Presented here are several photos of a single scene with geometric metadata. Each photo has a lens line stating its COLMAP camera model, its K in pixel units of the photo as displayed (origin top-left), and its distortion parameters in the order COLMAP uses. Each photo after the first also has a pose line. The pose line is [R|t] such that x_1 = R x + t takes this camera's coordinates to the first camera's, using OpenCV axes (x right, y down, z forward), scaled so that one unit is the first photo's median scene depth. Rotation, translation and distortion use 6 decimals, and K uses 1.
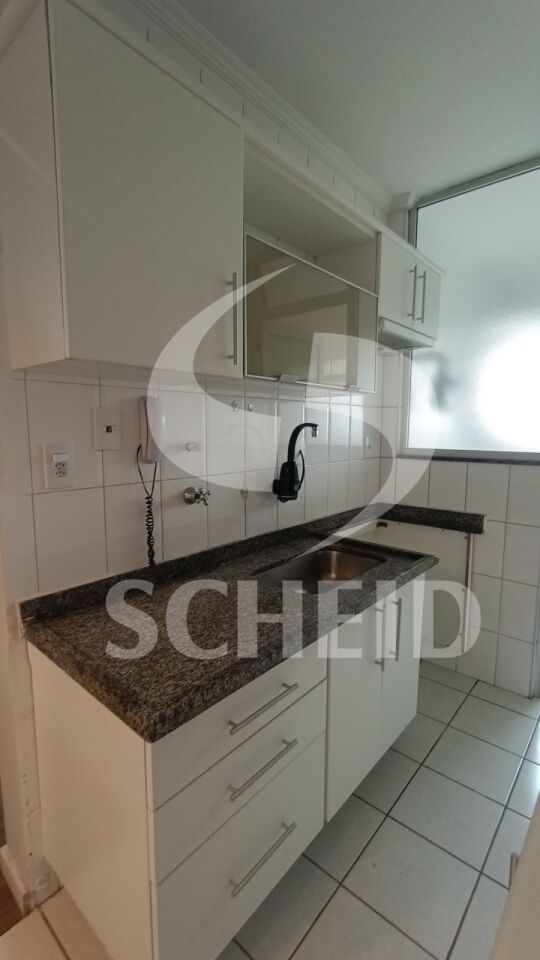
lens RADIAL K [[440.1, 0, 270.0], [0, 440.1, 480.0], [0, 0, 1]] dist [-0.002676, -0.000008]
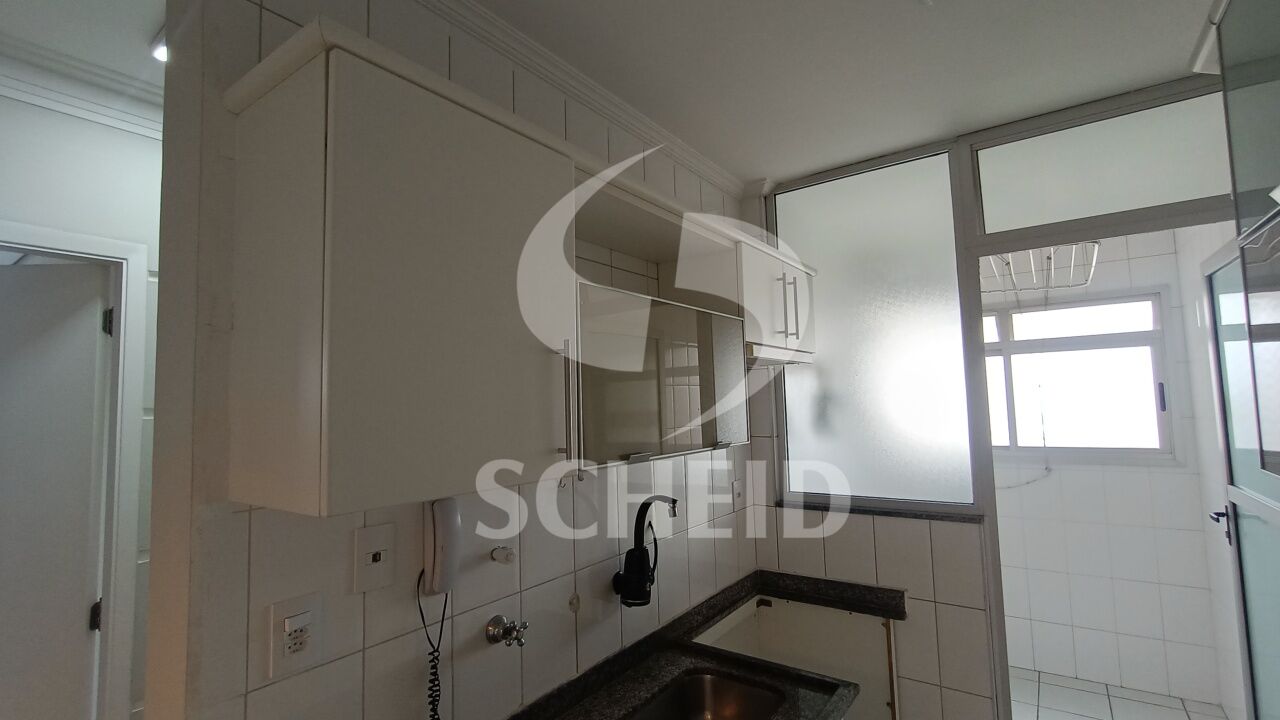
lens RADIAL K [[586.7, 0, 640.4], [0, 586.7, 354.4], [0, 0, 1]] dist [-0.002676, -0.000008]
pose [[0.994891, -0.025396, 0.097704, -0.033591], [0.044626, 0.978778, -0.200003, -0.152492], [-0.090551, 0.203342, 0.974912, 0.027284]]
